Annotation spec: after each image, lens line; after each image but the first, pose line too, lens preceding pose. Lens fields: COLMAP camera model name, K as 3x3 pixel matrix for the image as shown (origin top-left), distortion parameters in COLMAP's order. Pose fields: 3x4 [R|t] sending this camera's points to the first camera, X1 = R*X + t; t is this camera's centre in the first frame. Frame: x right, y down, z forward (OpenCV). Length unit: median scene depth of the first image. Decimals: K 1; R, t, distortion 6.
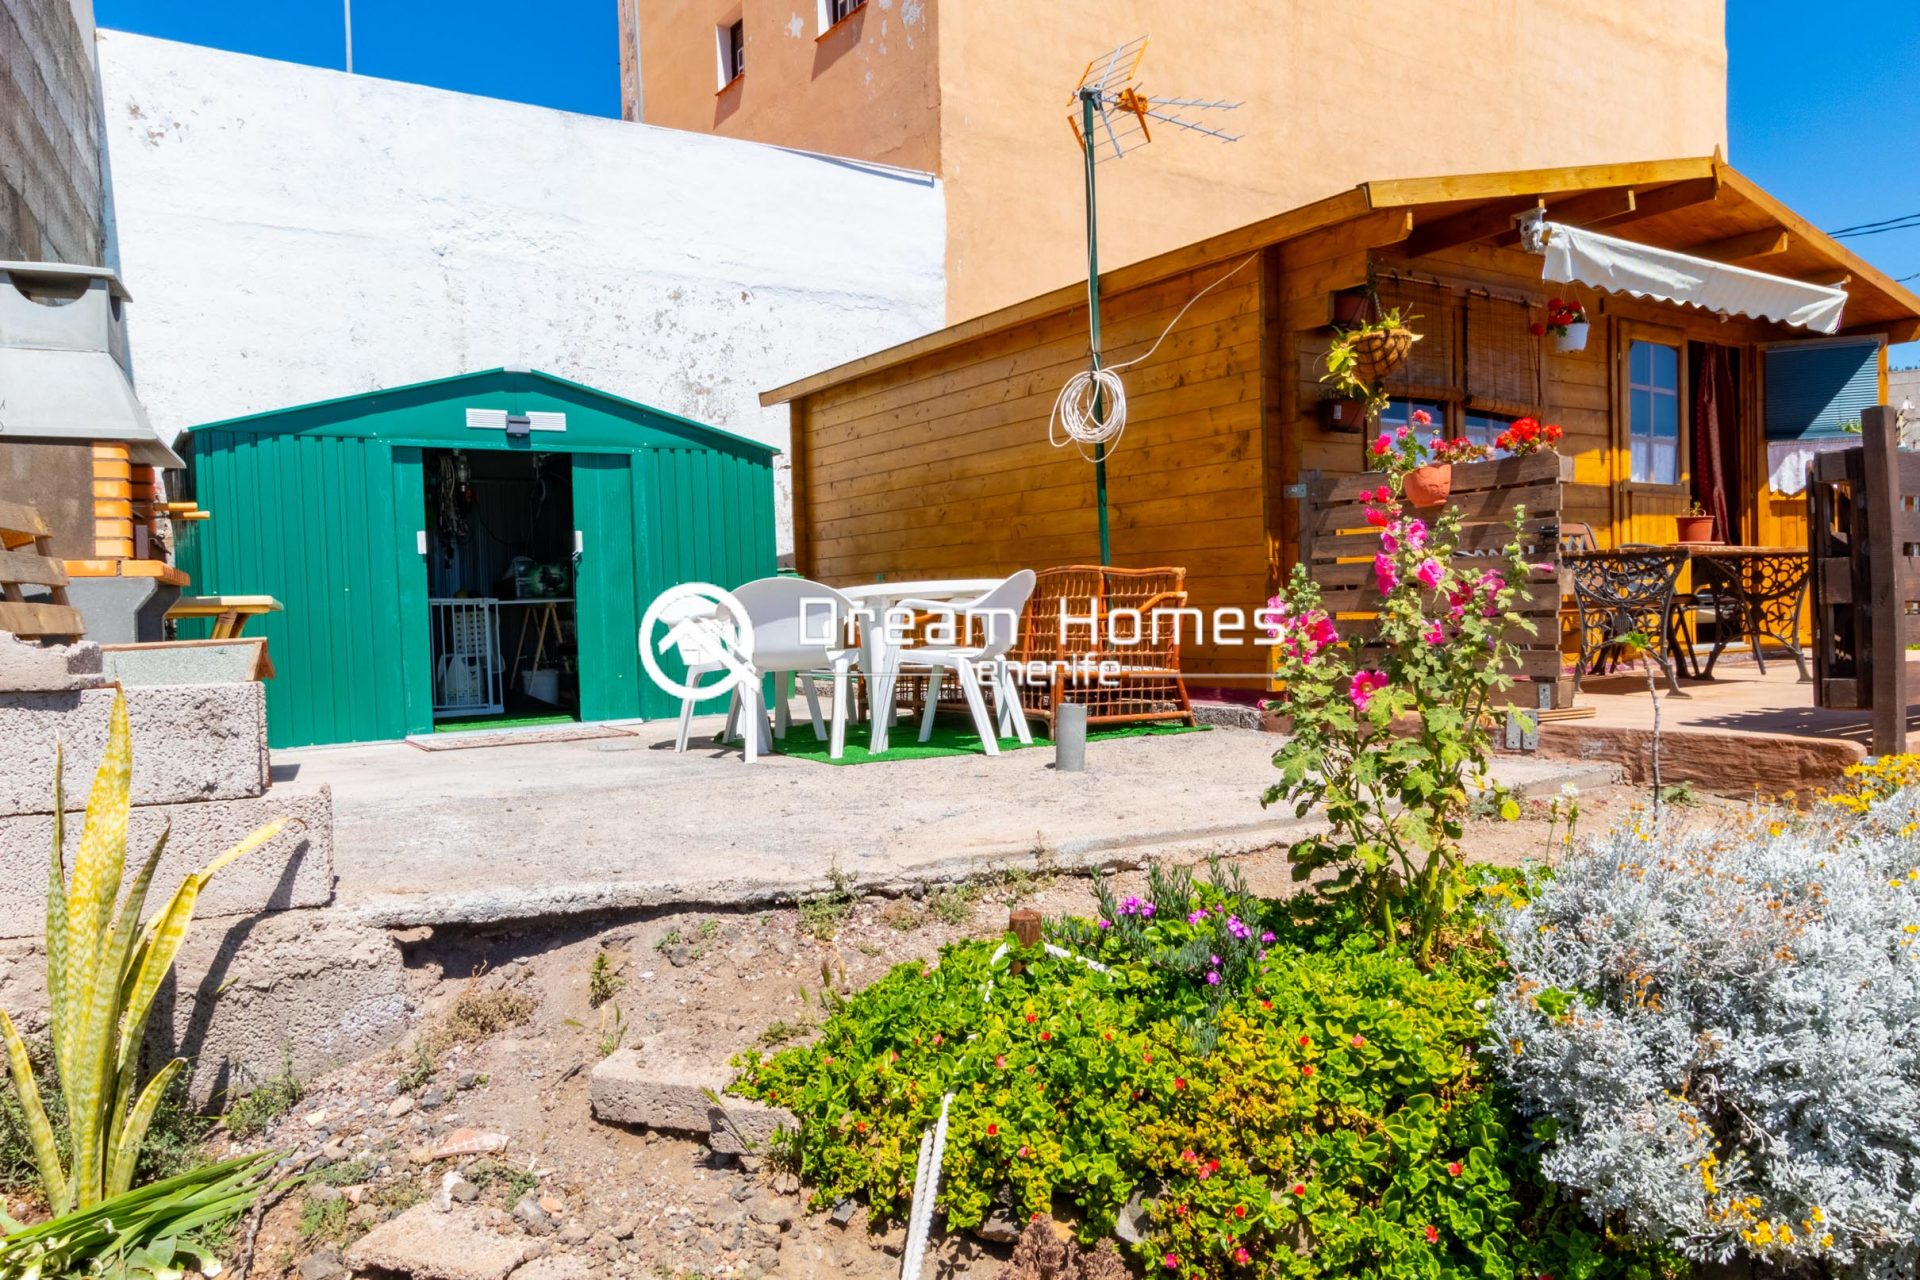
lens RADIAL K [[1276.6, 0, 962.3], [0, 1276.6, 647.8], [0, 0, 1]] dist [-0.000742, -0.001496]
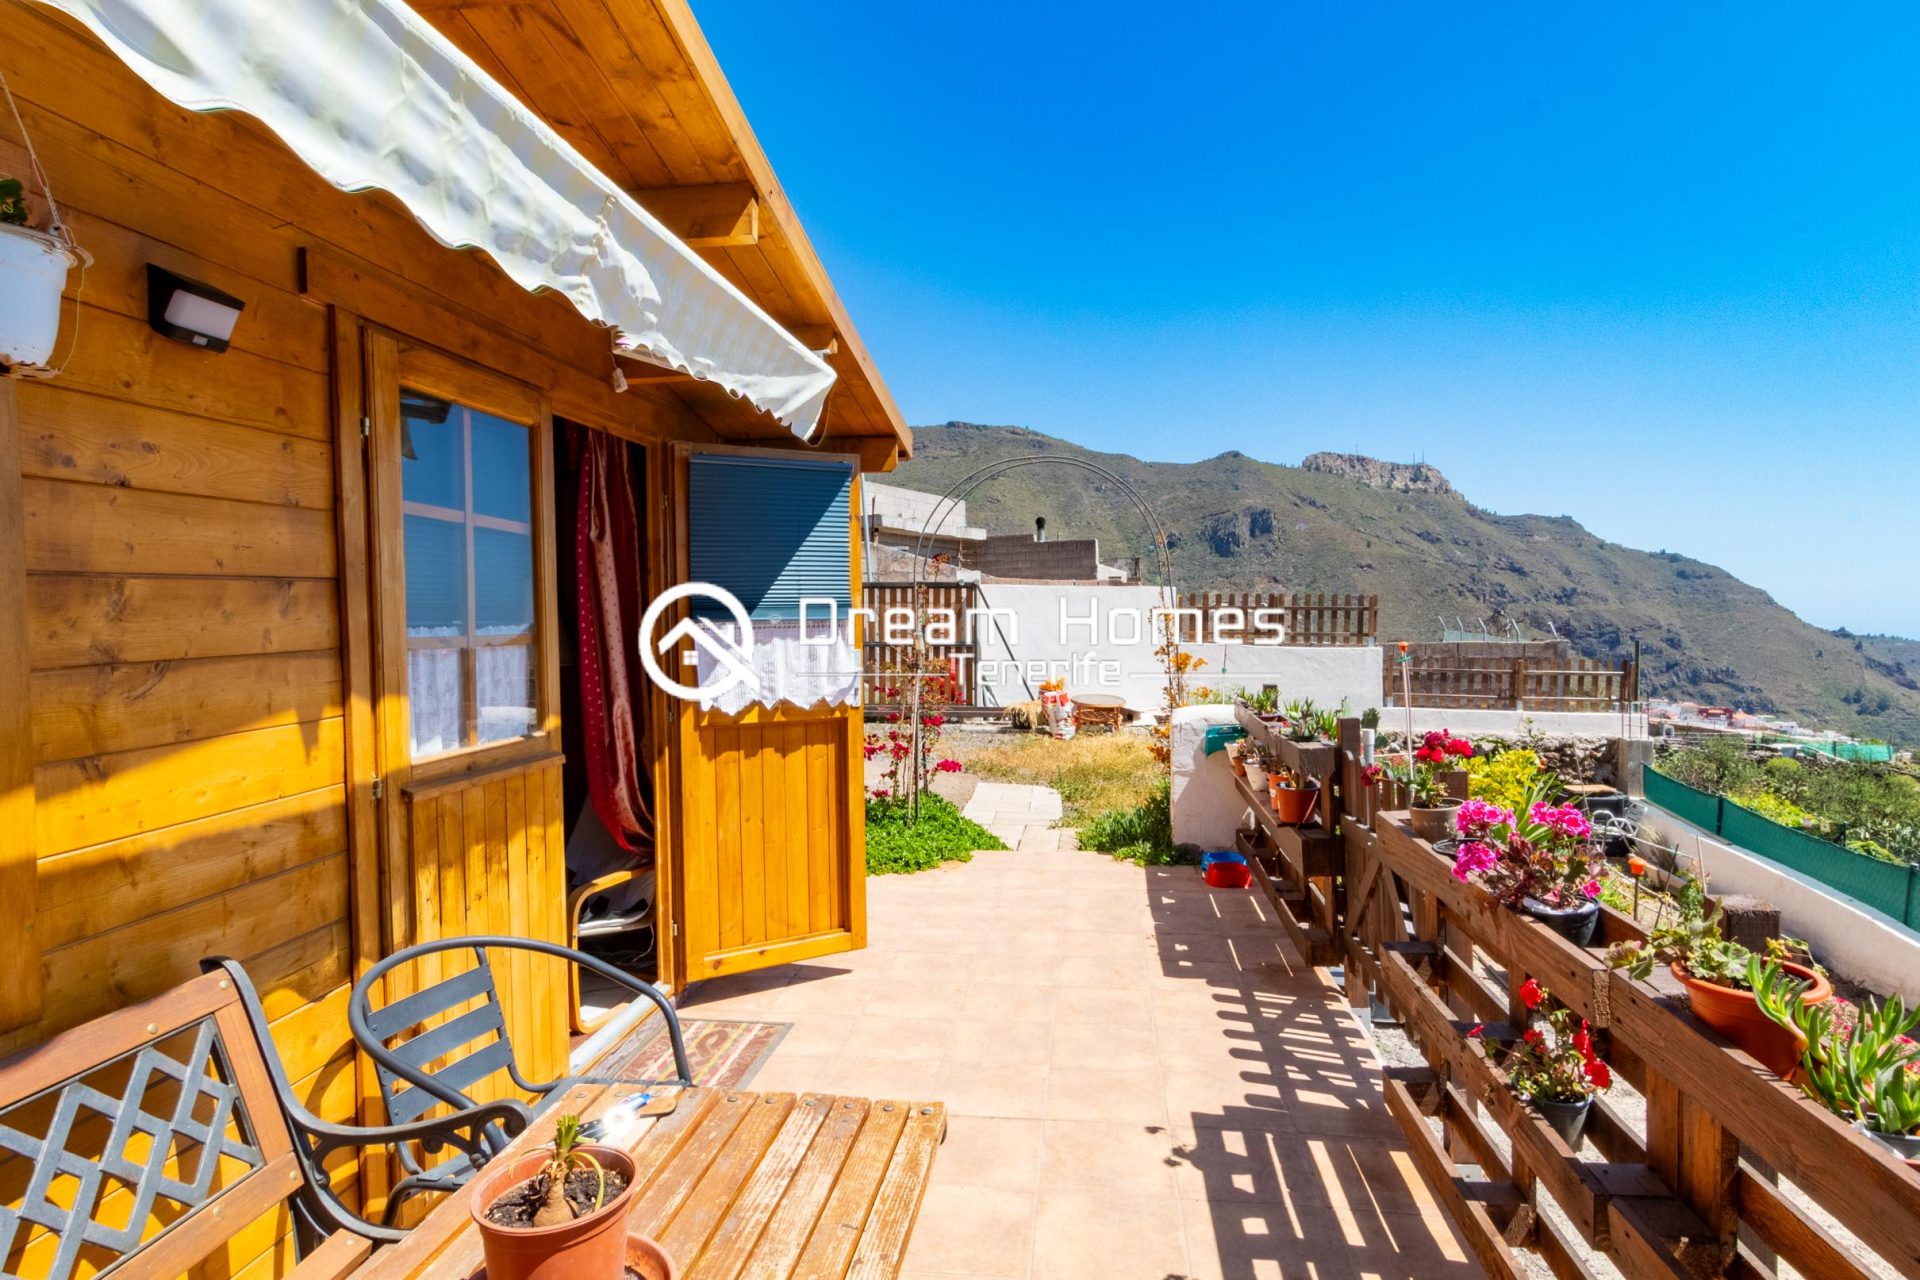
lens RADIAL K [[1028.7, 0, 967.3], [0, 1028.7, 645.4], [0, 0, 1]] dist [-0.029007, 0.000766]
pose [[0.641117, -0.008212, 0.767399, 0.398539], [0.018367, 0.999821, -0.004645, -0.160651], [-0.767224, 0.017073, 0.641153, 0.682596]]
